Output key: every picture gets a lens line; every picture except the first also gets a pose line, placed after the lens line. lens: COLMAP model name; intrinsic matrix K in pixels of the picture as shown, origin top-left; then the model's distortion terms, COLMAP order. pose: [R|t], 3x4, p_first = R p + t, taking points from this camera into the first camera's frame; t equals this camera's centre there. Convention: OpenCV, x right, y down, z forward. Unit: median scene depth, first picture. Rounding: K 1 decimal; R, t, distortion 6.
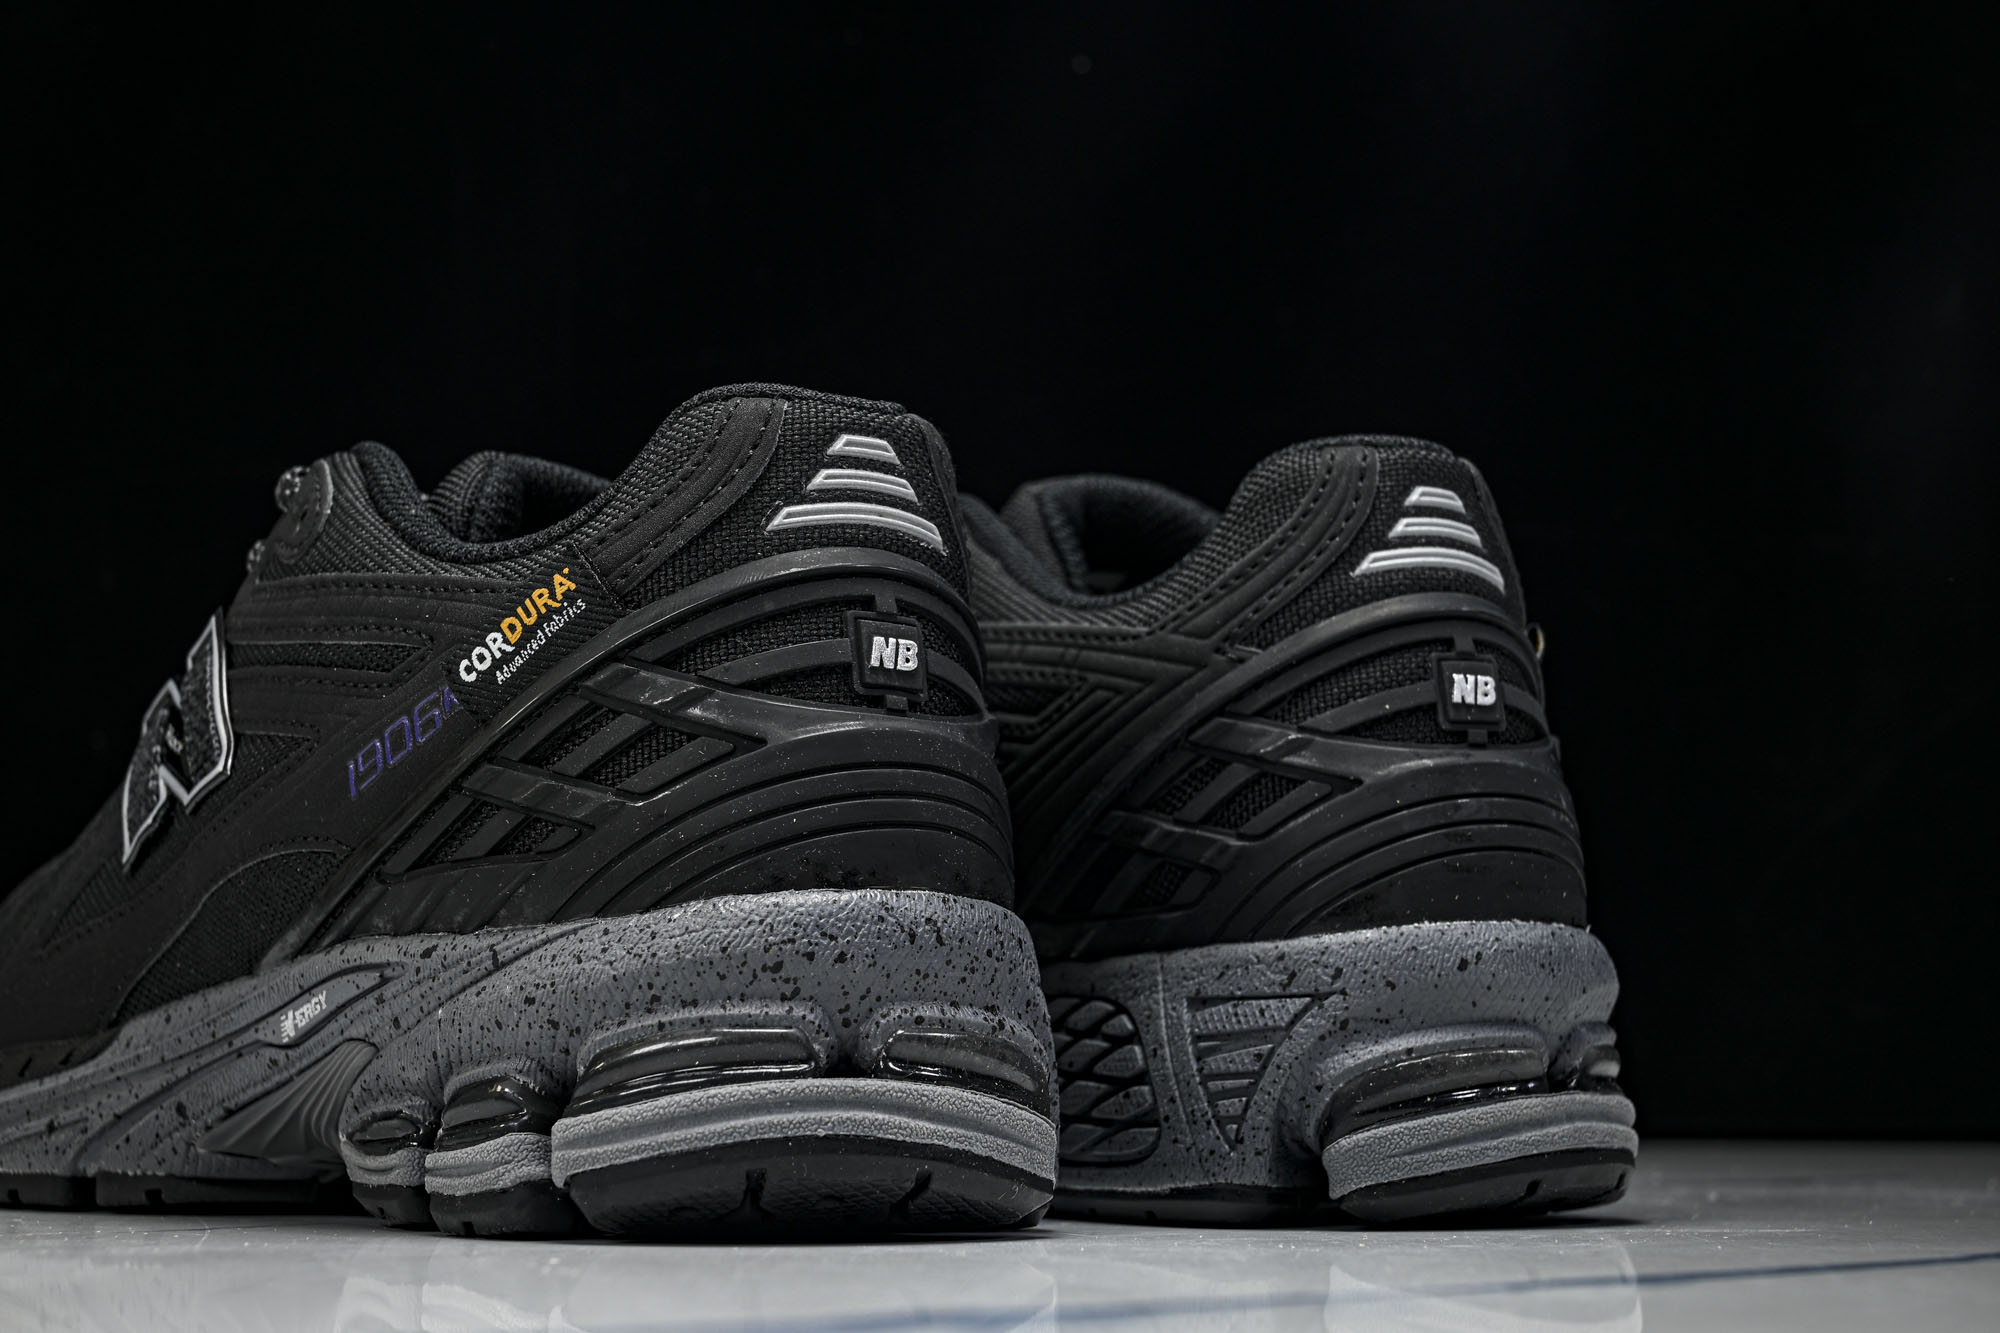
lens RADIAL K [[3557.6, 0, 1048.1], [0, 3557.6, 615.7], [0, 0, 1]] dist [0.036921, -0.126987]
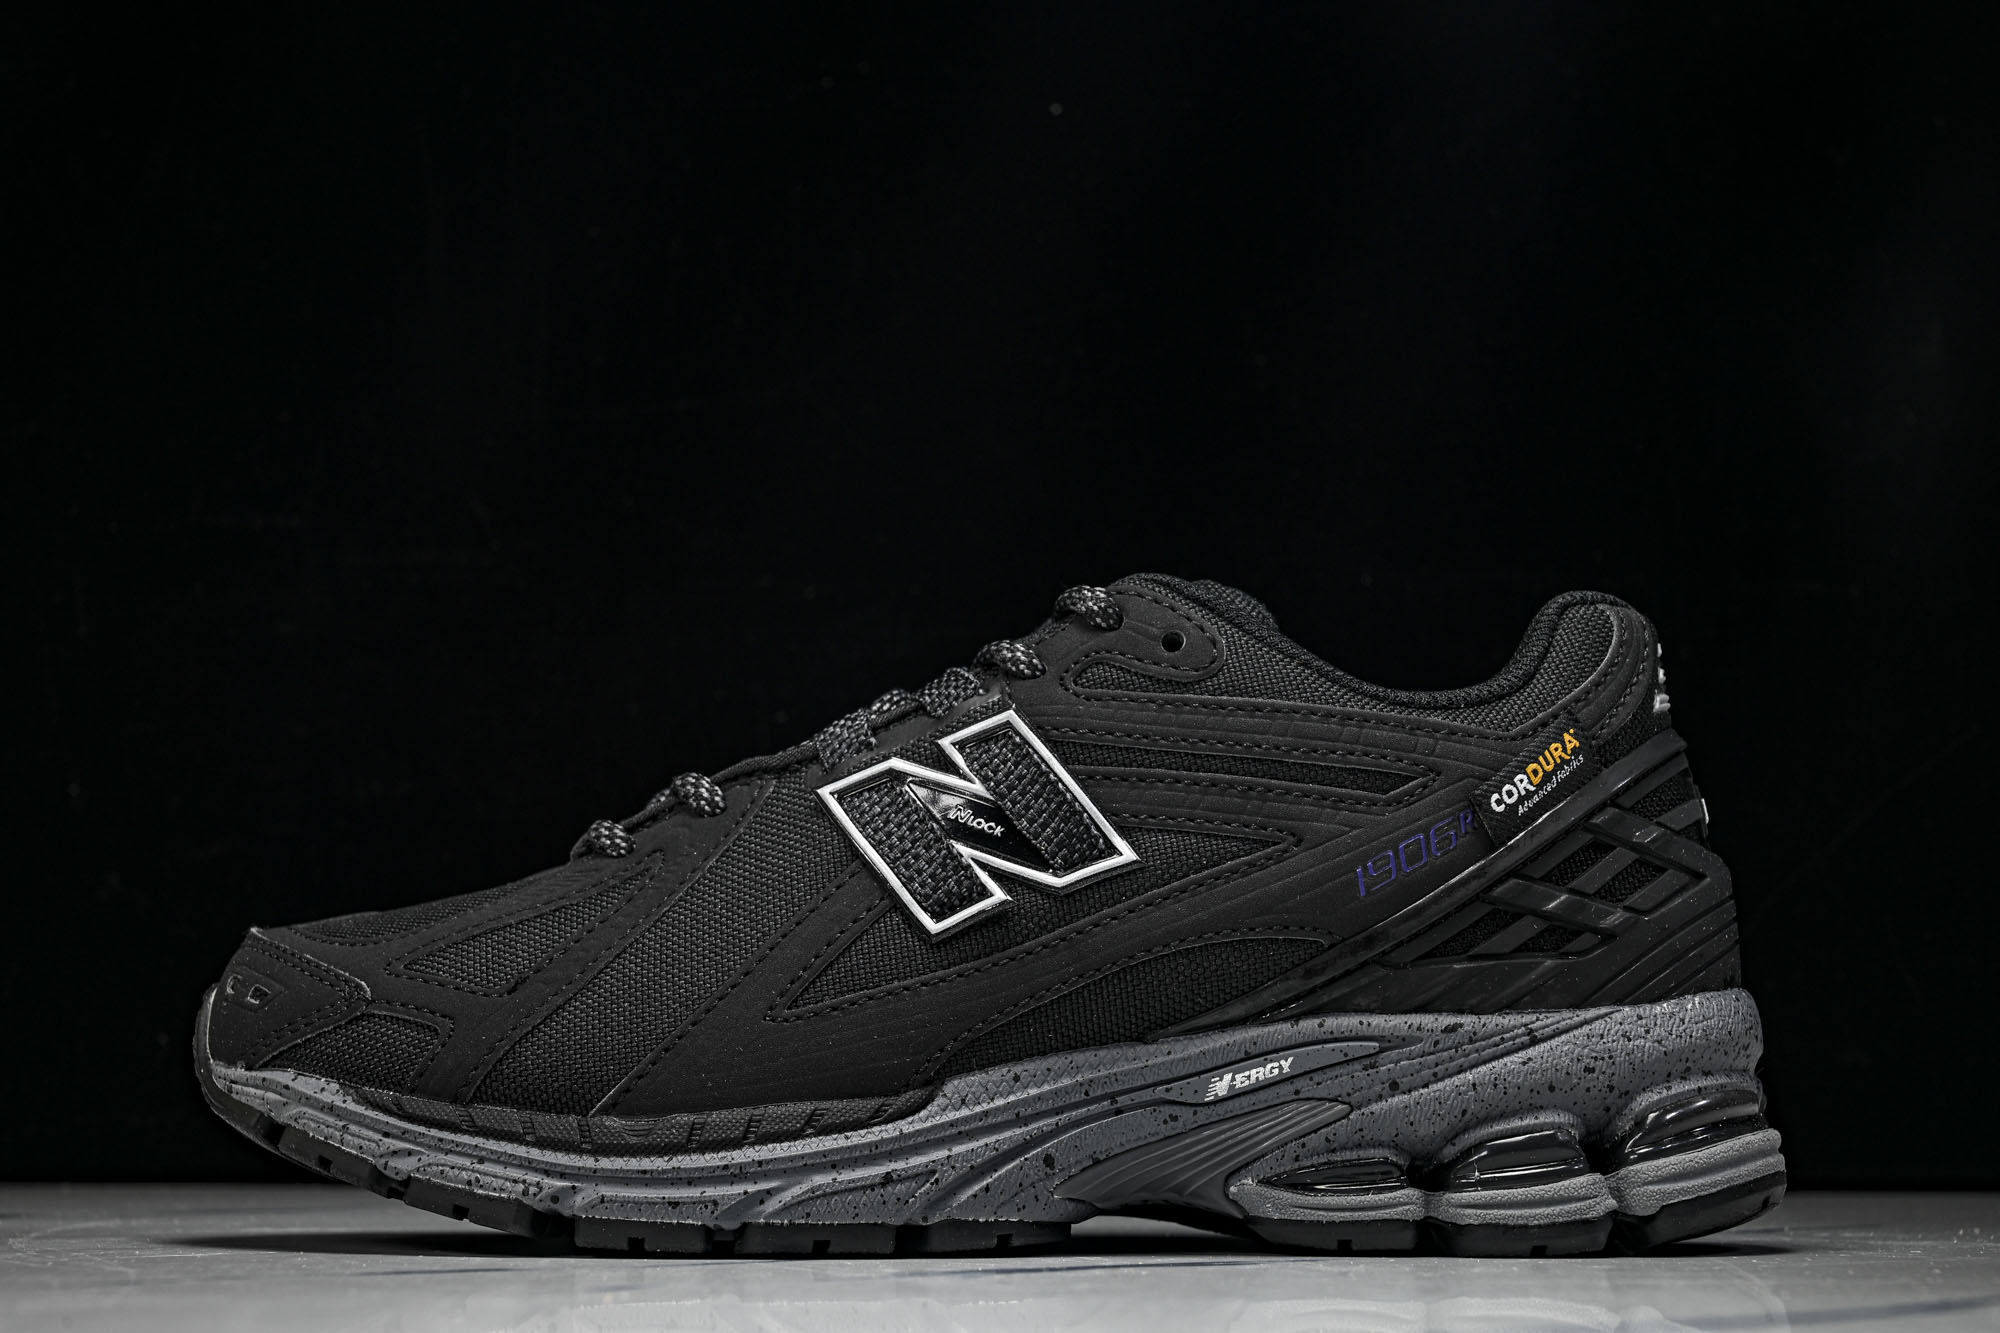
lens RADIAL K [[3557.6, 0, 1048.1], [0, 3557.6, 615.7], [0, 0, 1]] dist [0.036921, -0.126987]
pose [[0.646285, 0.096427, 0.756980, -1.220603], [-0.095075, 0.994430, -0.045502, 0.022045], [-0.757151, -0.042562, 0.651852, 0.312182]]
